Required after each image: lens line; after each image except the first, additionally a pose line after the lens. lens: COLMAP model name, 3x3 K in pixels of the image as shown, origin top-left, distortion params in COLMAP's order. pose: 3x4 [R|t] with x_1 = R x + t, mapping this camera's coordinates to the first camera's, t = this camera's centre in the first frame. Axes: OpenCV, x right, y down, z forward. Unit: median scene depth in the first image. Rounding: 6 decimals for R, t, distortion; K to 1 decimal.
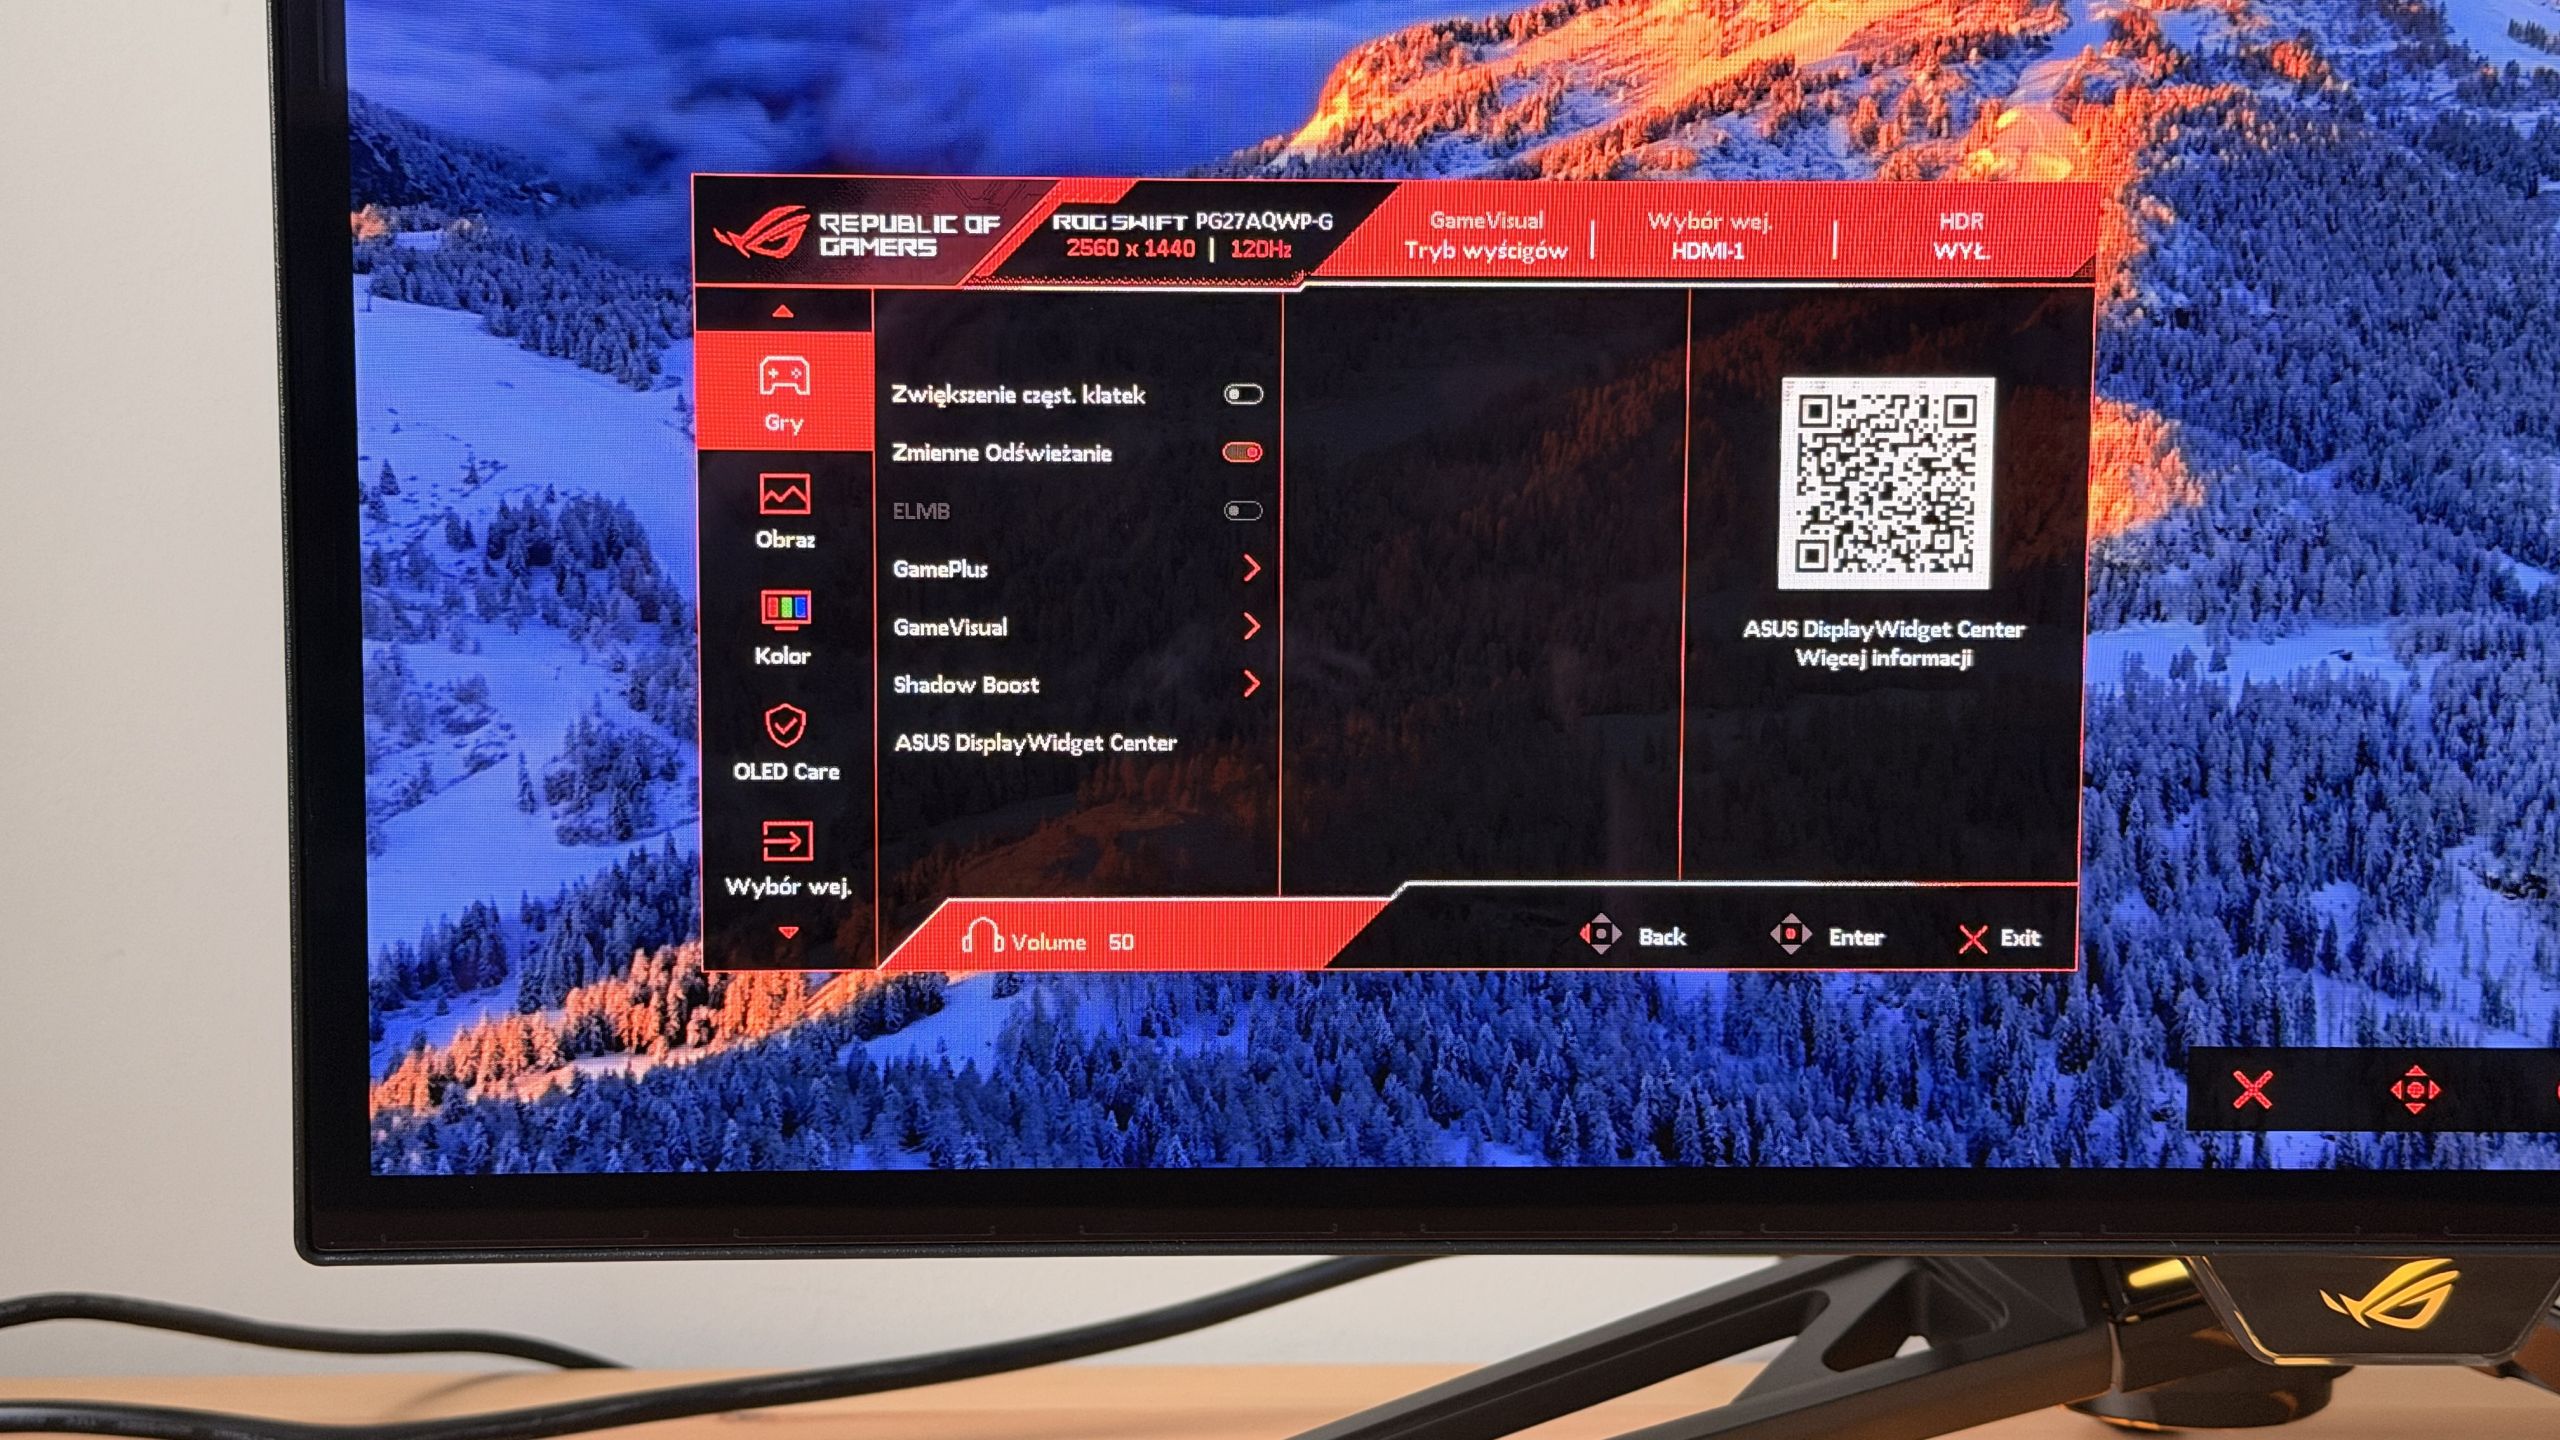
lens RADIAL K [[3706.8, 0, 1280.0], [0, 3706.8, 720.0], [0, 0, 1]] dist [0.155256, 0.042003]
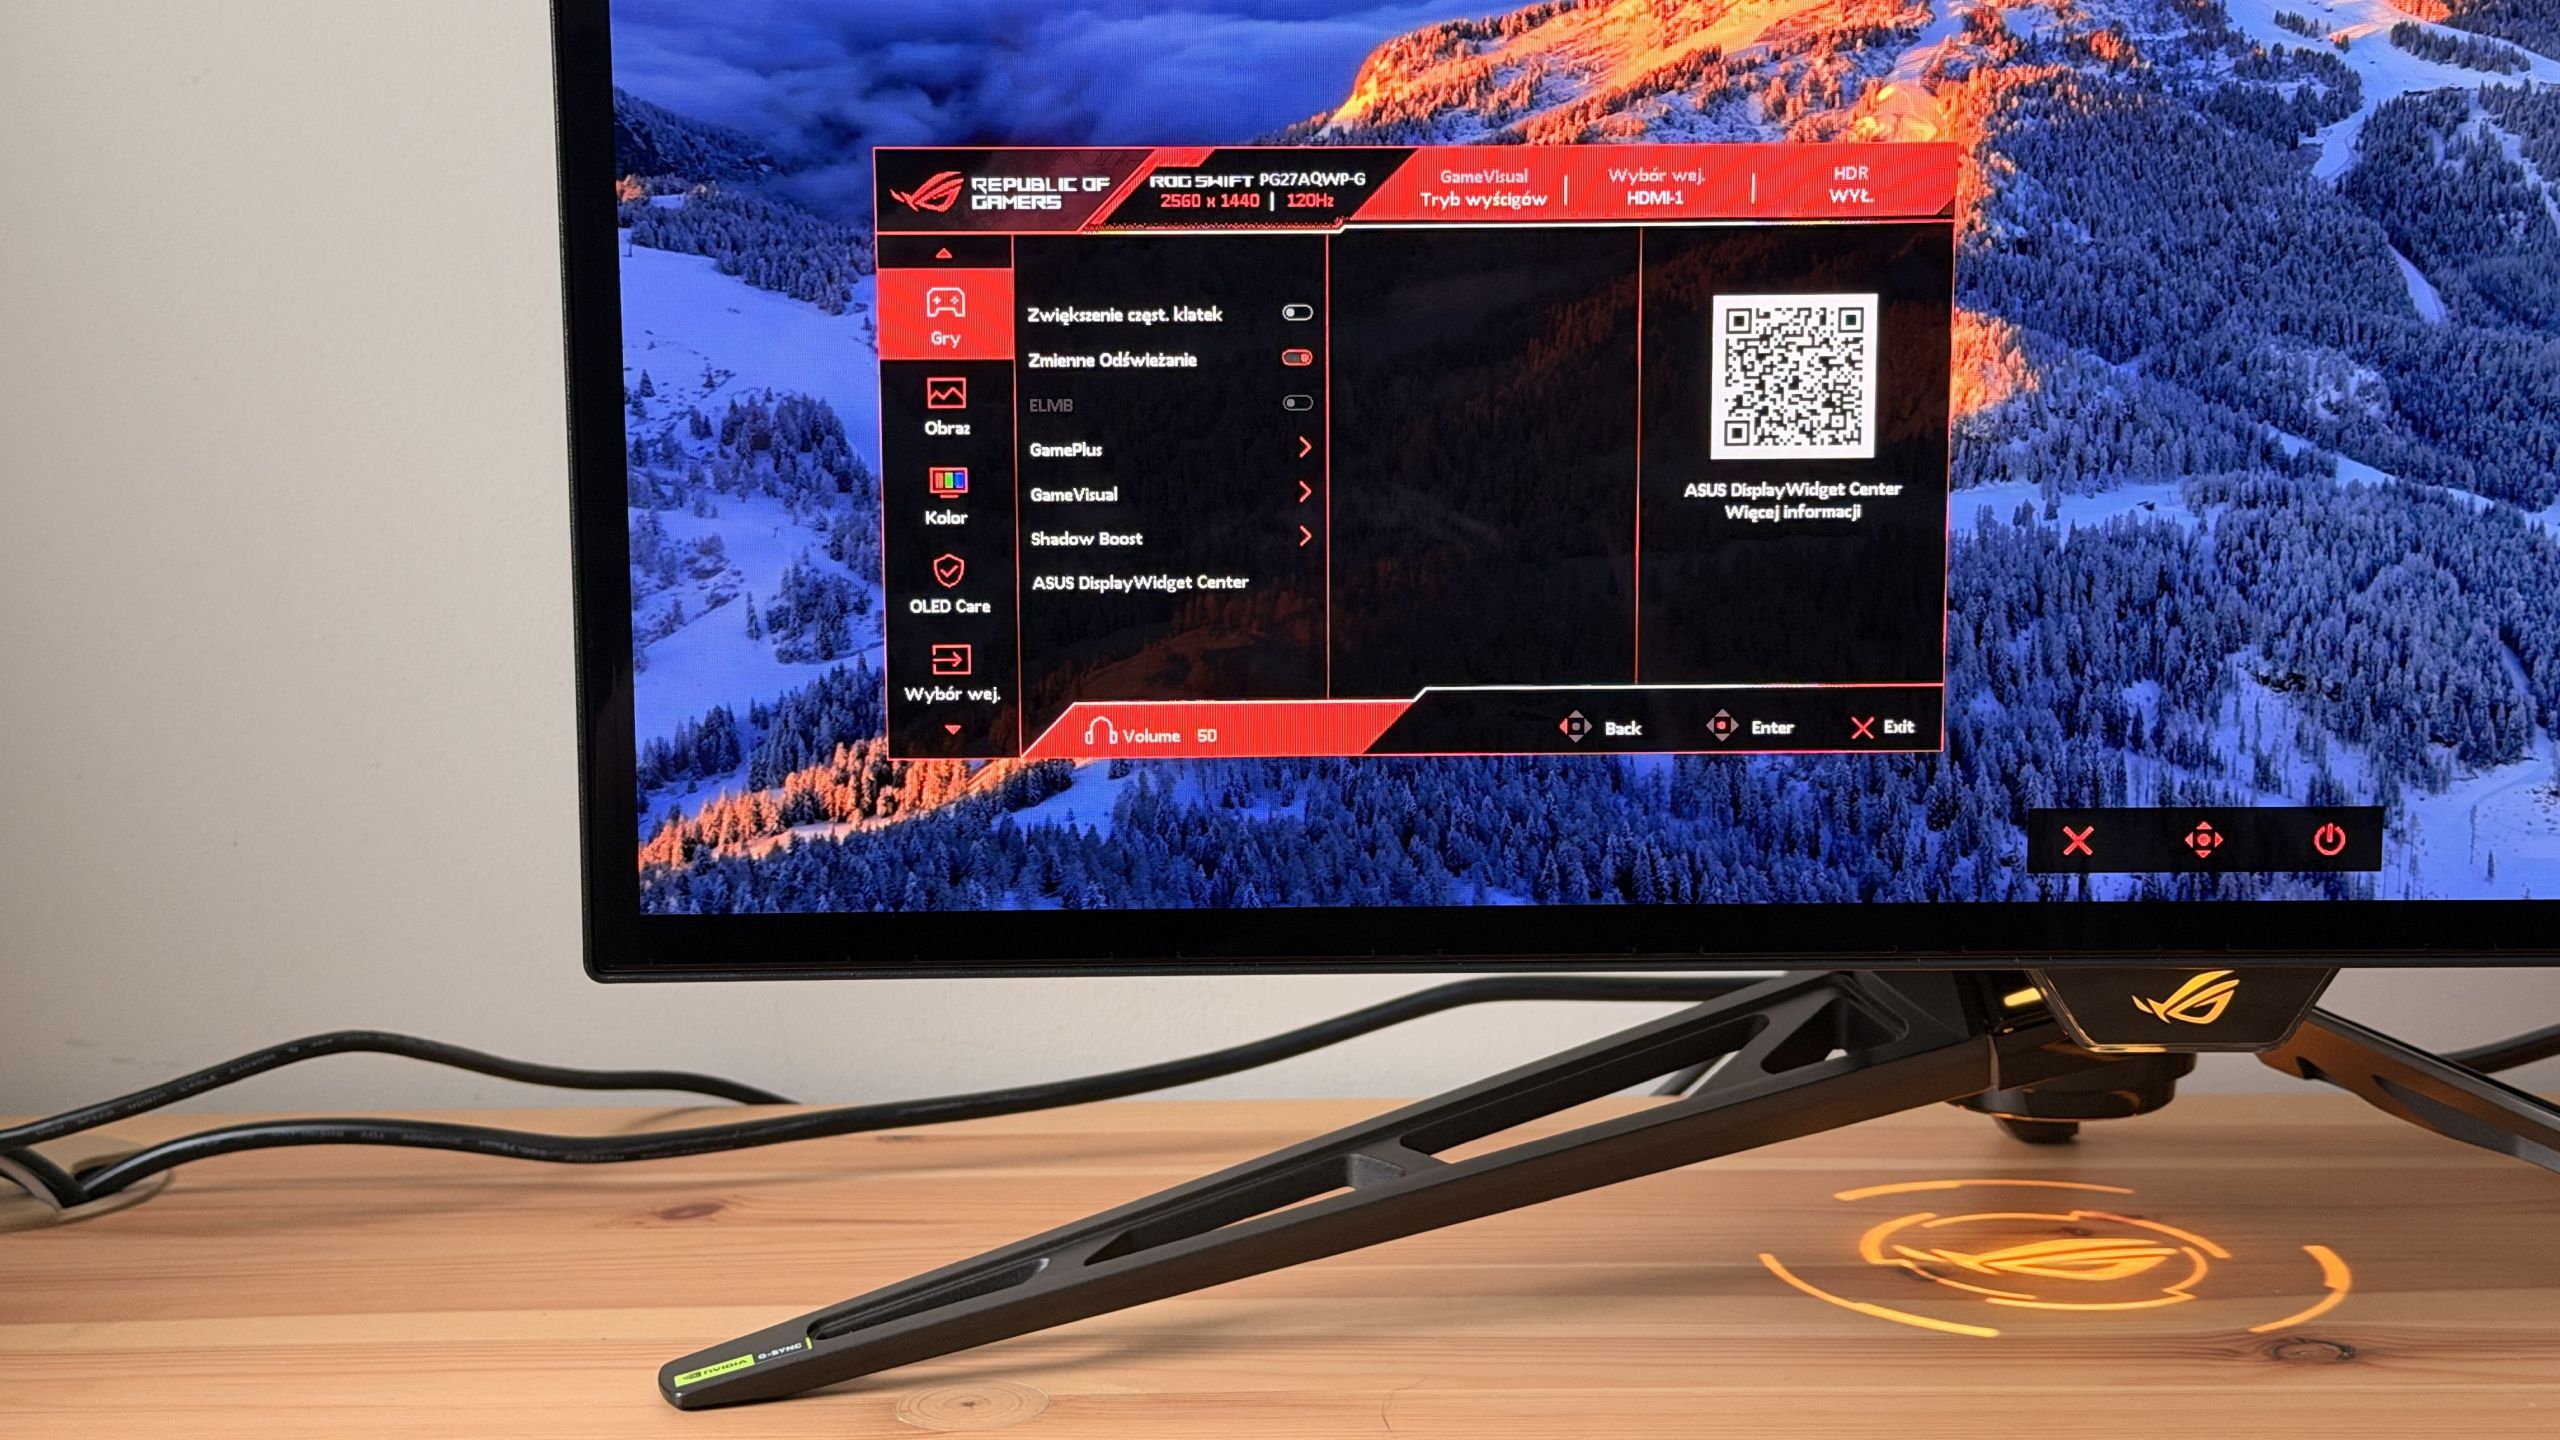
lens RADIAL K [[3706.8, 0, 1280.0], [0, 3706.8, 720.0], [0, 0, 1]] dist [0.155256, 0.042003]
pose [[0.999849, -0.007562, -0.015674, 0.003335], [0.008195, 0.999137, 0.040711, 0.001662], [0.015353, -0.040833, 0.999048, -0.301986]]
